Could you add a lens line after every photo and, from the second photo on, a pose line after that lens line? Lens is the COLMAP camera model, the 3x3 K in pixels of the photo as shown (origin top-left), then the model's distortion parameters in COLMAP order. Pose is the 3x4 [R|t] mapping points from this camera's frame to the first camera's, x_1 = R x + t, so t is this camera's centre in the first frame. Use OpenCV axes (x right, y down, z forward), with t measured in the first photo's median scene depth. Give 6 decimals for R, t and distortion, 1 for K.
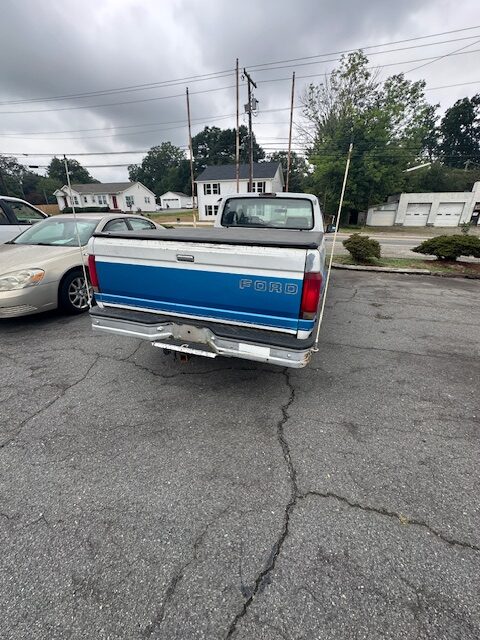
lens RADIAL K [[257.4, 0, 241.1], [0, 257.4, 320.6], [0, 0, 1]] dist [-0.000884, -0.000078]
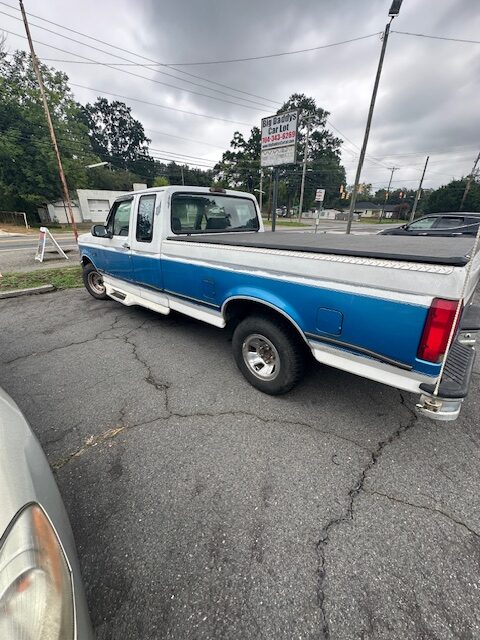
lens RADIAL K [[257.4, 0, 240.1], [0, 257.4, 318.7], [0, 0, 1]] dist [-0.000884, -0.000078]
pose [[0.435242, -0.347024, 0.830746, -0.120429], [0.340322, 0.917682, 0.205039, -0.046674], [-0.833514, 0.193479, 0.517514, 0.106414]]
